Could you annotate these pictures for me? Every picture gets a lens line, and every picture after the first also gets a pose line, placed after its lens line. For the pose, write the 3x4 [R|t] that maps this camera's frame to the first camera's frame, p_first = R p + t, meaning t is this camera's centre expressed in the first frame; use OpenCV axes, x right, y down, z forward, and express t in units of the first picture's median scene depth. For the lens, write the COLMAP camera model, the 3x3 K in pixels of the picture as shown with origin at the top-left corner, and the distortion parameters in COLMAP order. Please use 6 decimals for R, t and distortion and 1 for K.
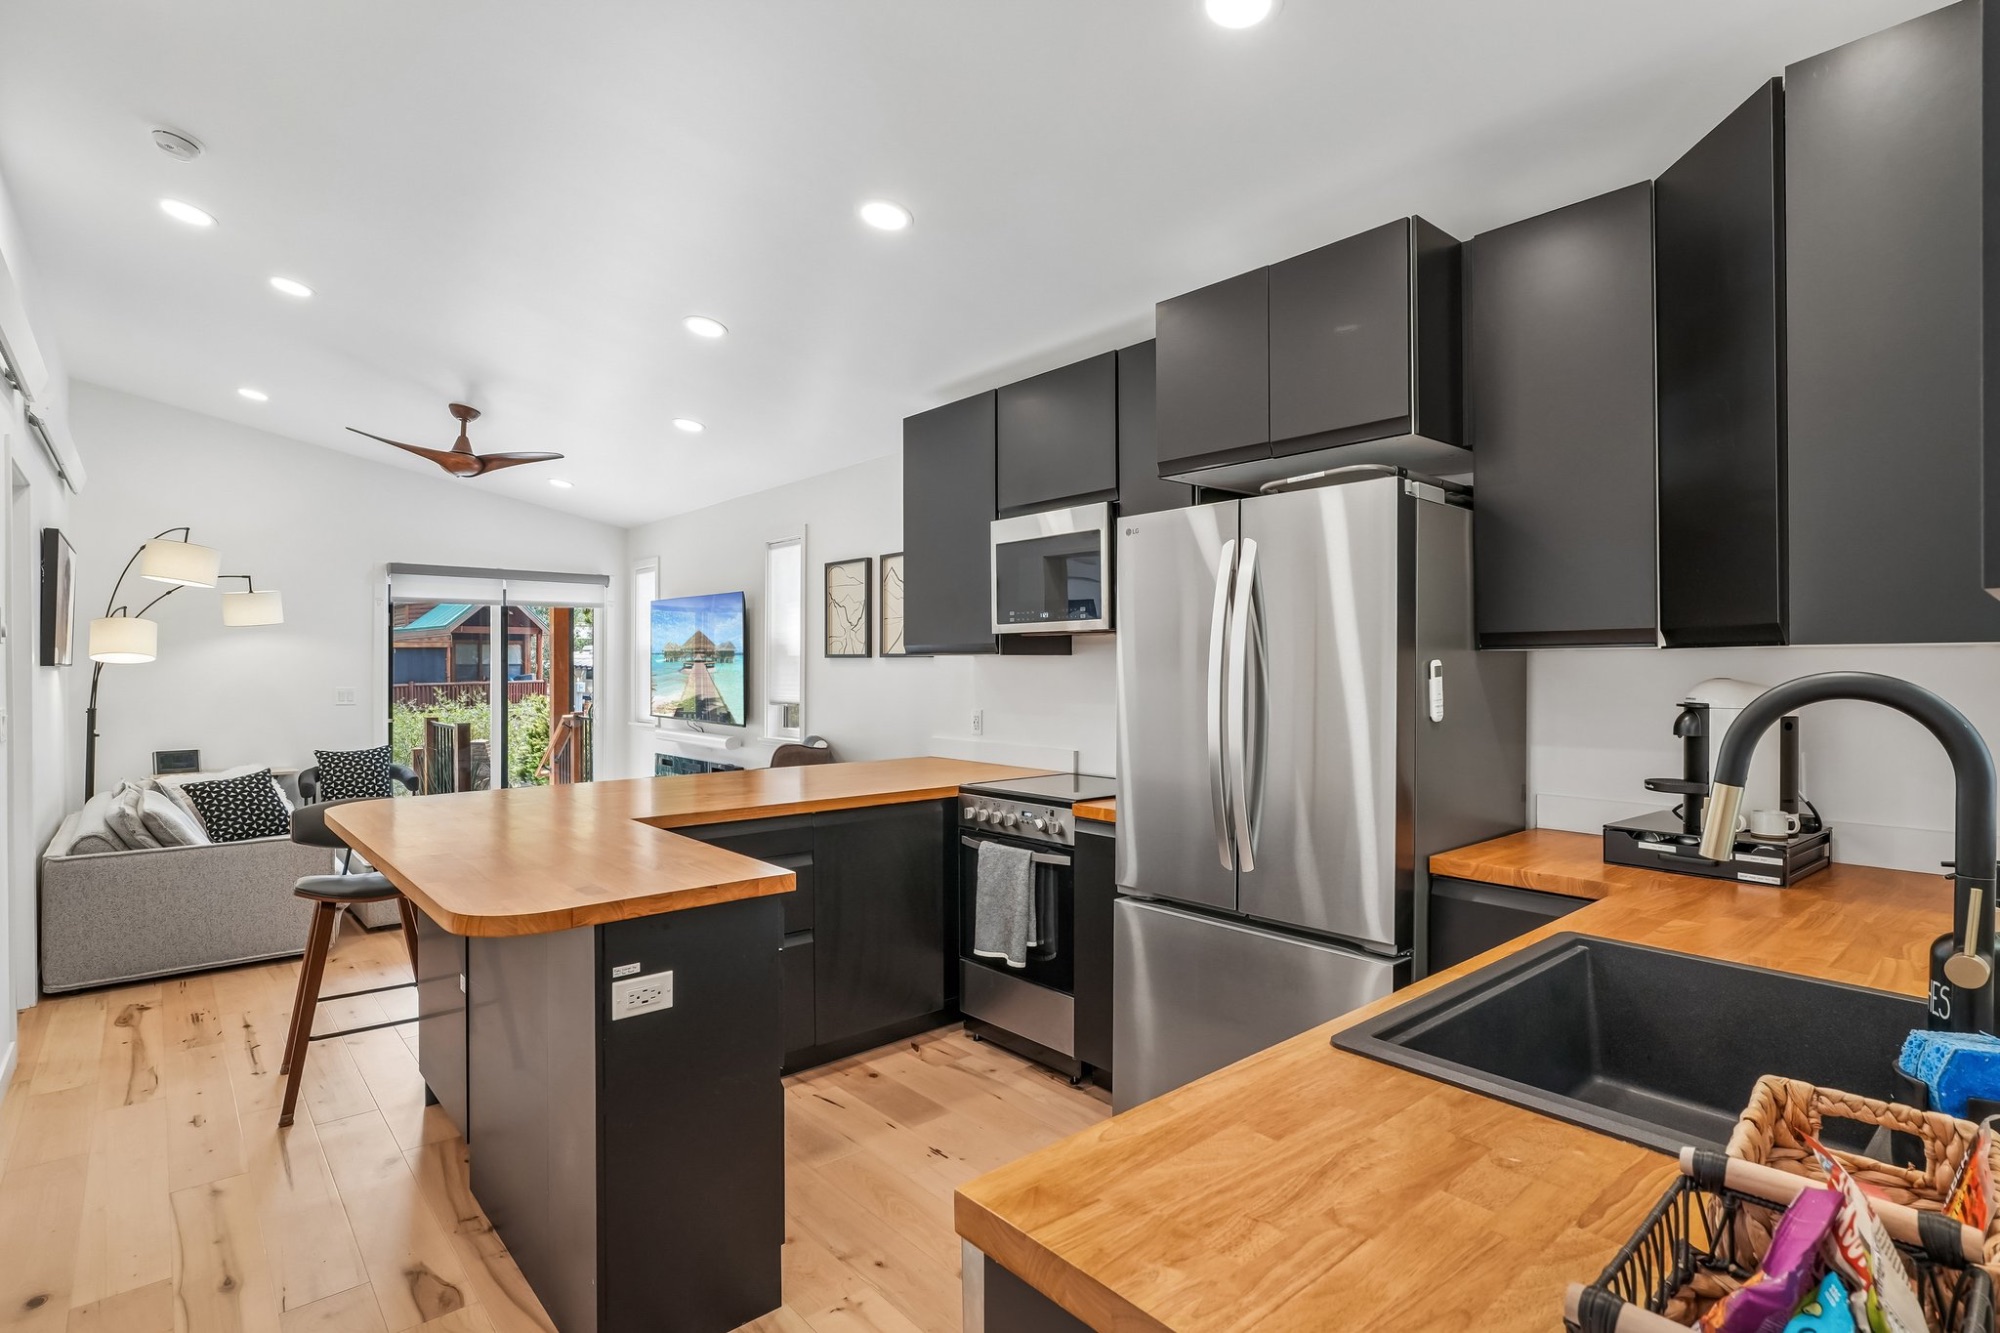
lens RADIAL K [[988.5, 0, 1000.0], [0, 988.5, 666.5], [0, 0, 1]] dist [-0.032916, 0.010394]
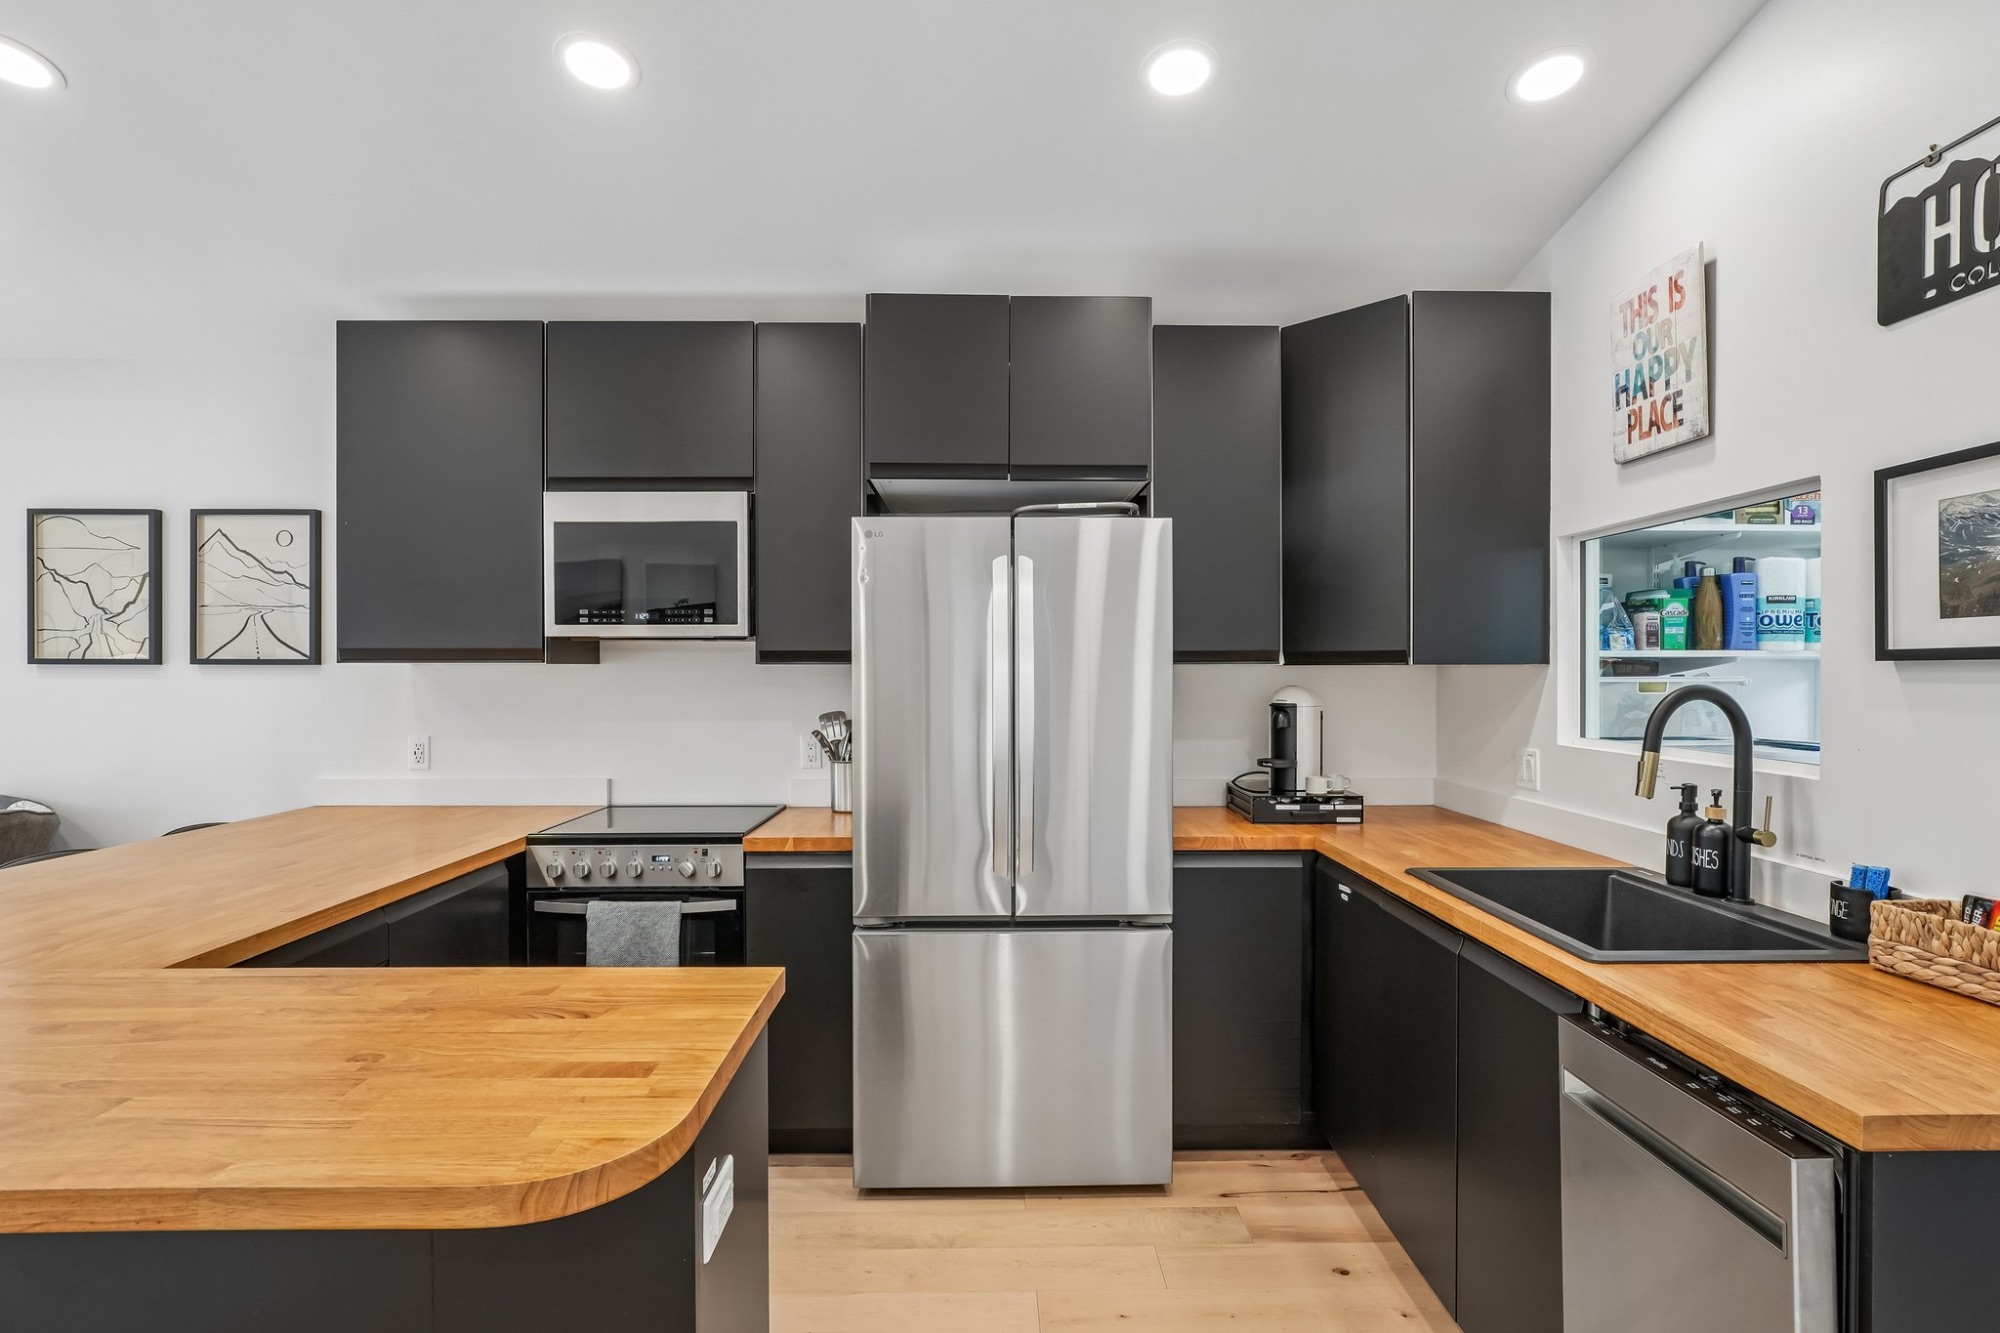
lens RADIAL K [[976.0, 0, 999.7], [0, 976.0, 671.3], [0, 0, 1]] dist [-0.011132, 0.000201]
pose [[0.639503, -0.000162, 0.768788, -0.292115], [0.001110, 0.999999, -0.000713, -0.003756], [-0.768788, 0.001310, 0.639503, 0.186565]]
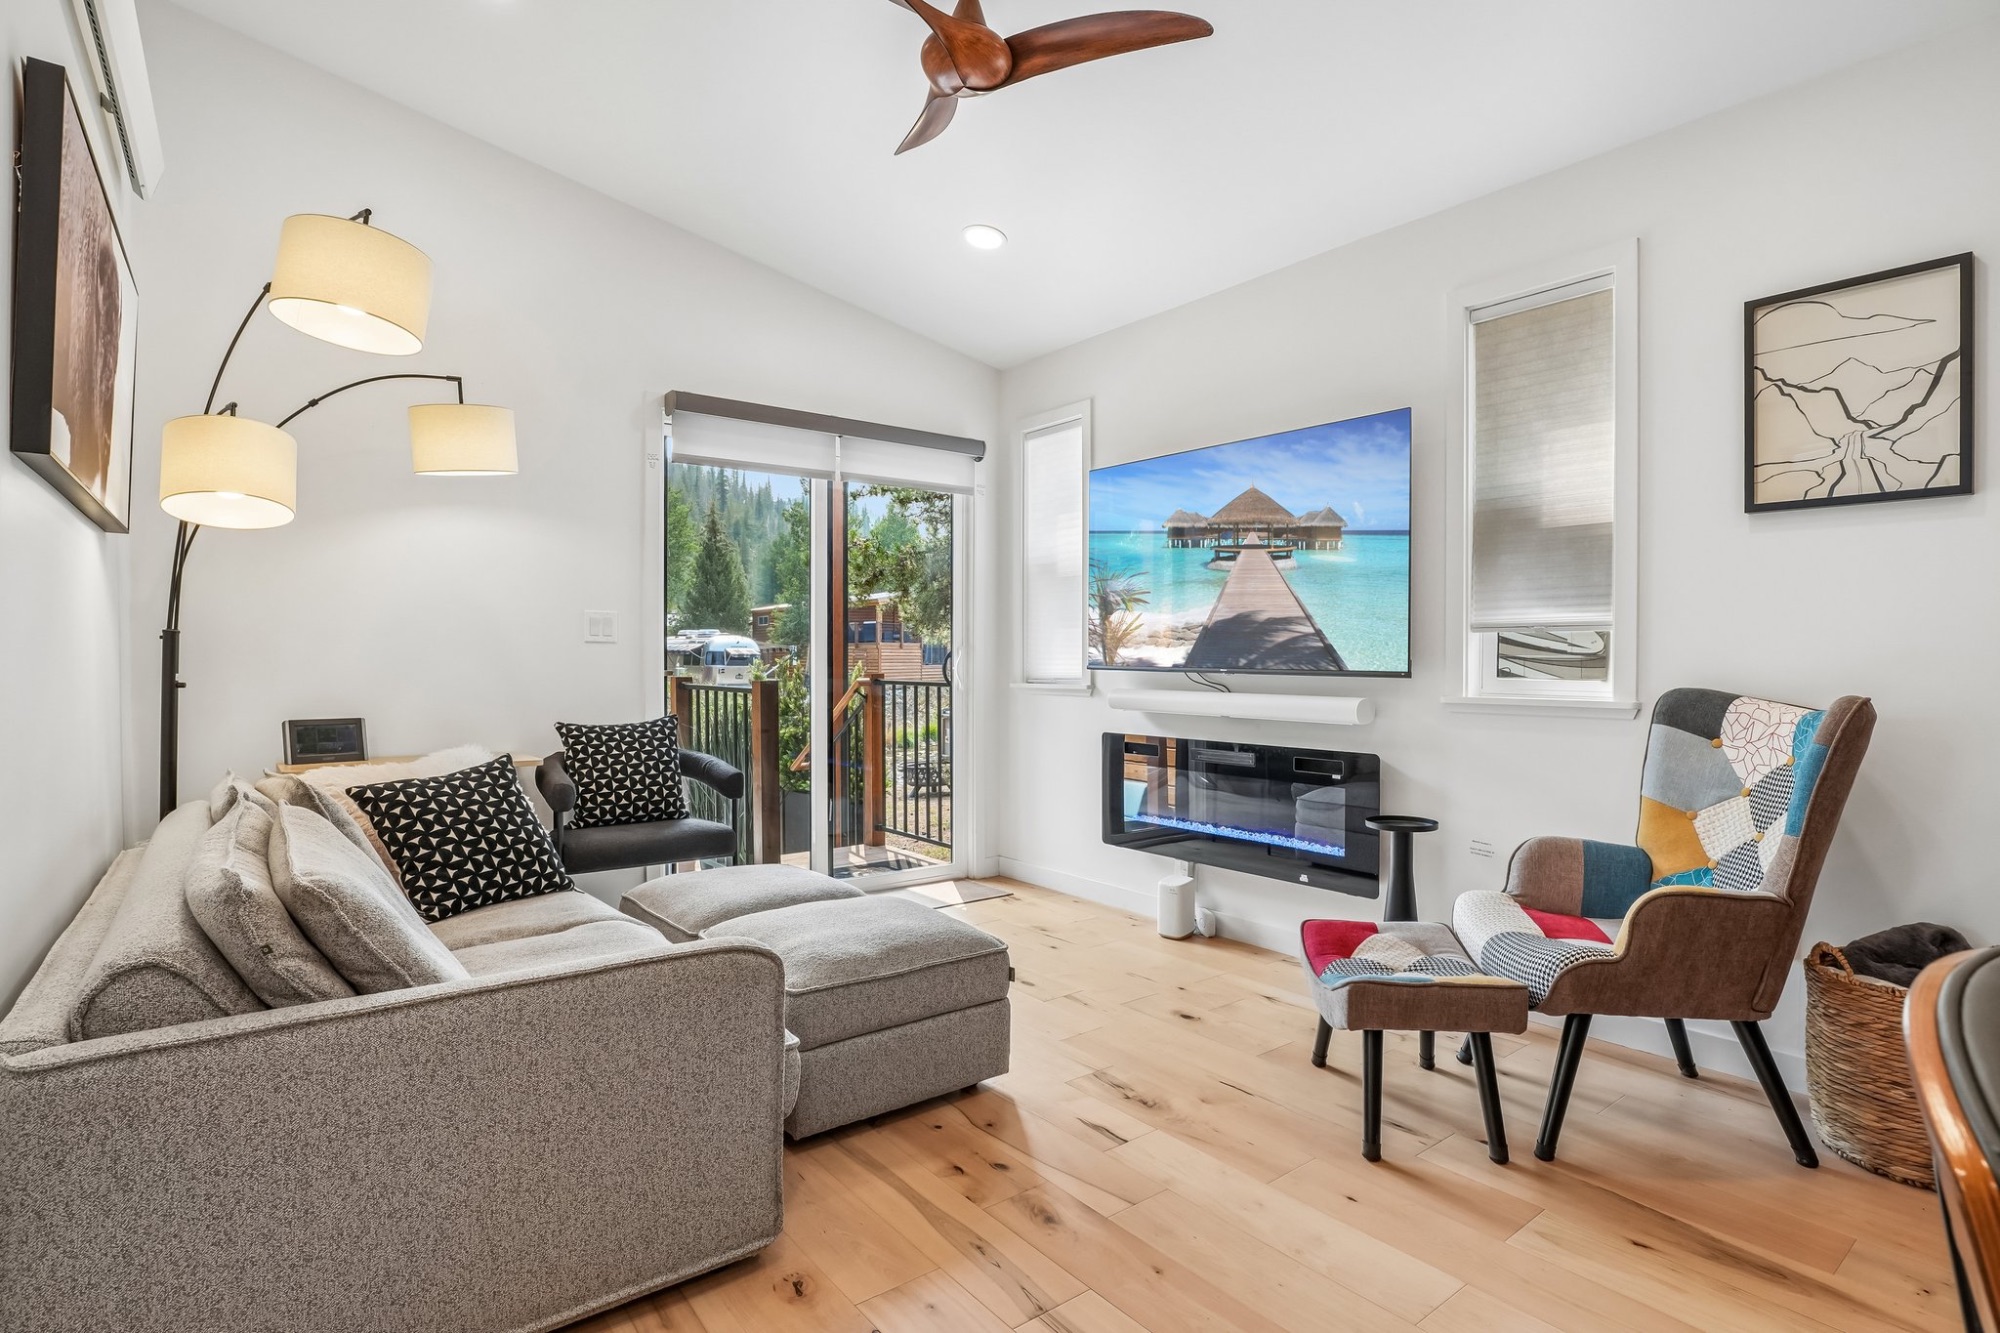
lens RADIAL K [[1001.5, 0, 1004.8], [0, 1001.5, 674.3], [0, 0, 1]] dist [-0.041502, -0.000390]
pose [[0.998004, 0.001492, -0.063128, -0.564204], [-0.000513, 0.999879, 0.015524, 0.067723], [0.063144, -0.015460, 0.997885, 0.622391]]
